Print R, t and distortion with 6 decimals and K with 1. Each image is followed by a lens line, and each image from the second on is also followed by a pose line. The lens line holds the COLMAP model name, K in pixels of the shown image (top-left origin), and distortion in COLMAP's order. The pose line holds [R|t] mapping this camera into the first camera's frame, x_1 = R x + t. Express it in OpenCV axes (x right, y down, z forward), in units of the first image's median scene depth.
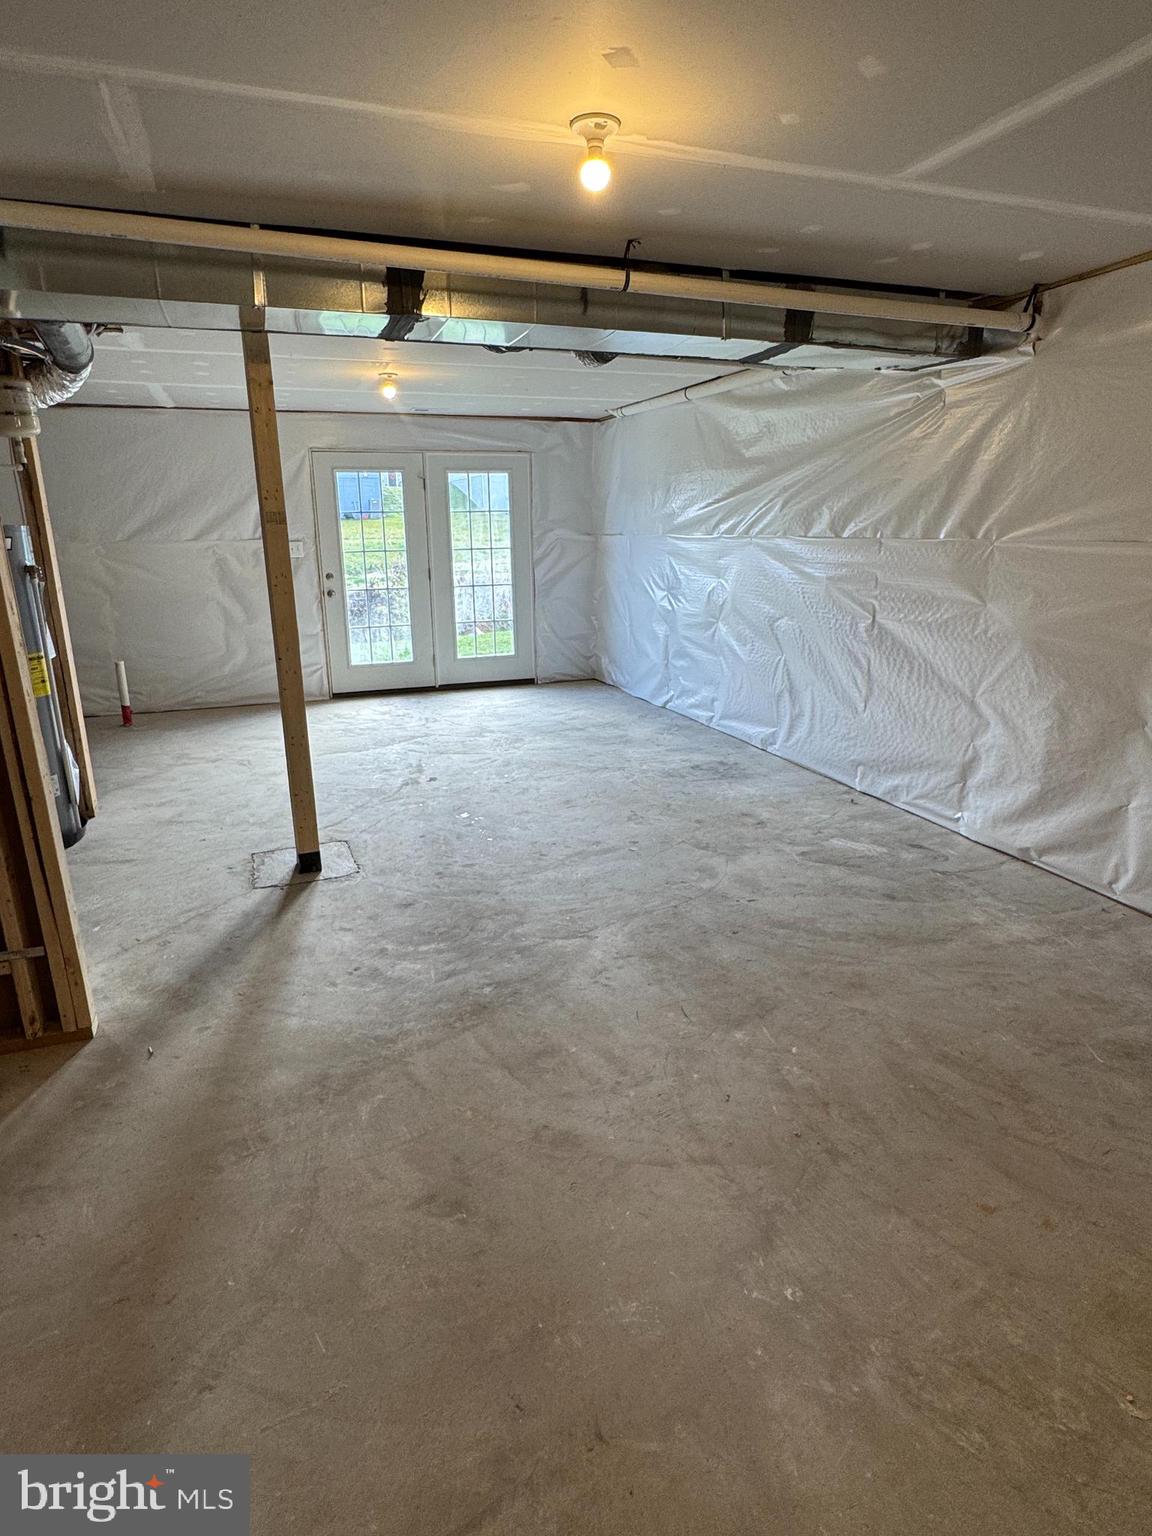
lens RADIAL K [[887.8, 0, 576.0], [0, 887.8, 768.0], [0, 0, 1]] dist [-0.000953, -0.000072]
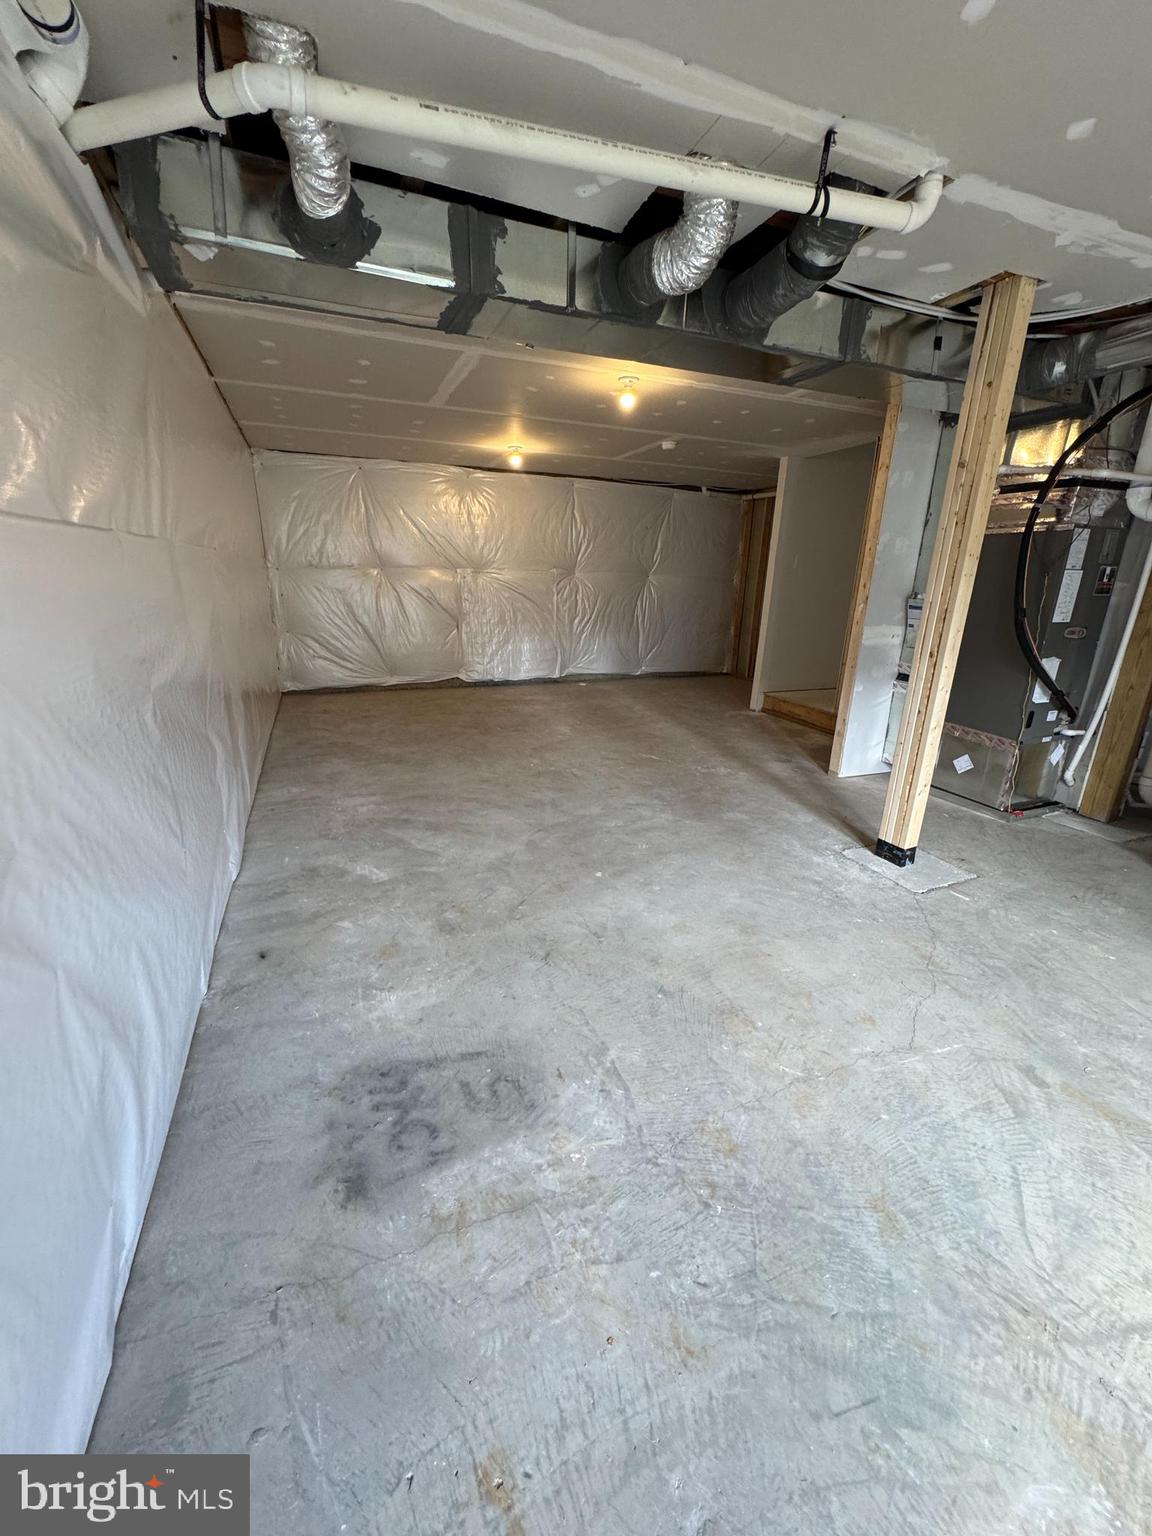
lens RADIAL K [[608.8, 0, 576.0], [0, 608.8, 768.0], [0, 0, 1]] dist [-0.001254, 0.000073]
pose [[-0.999397, -0.002580, -0.034616, 0.128122], [-0.021278, 0.833443, 0.552195, -0.423502], [0.027426, 0.552599, -0.832996, 1.682964]]
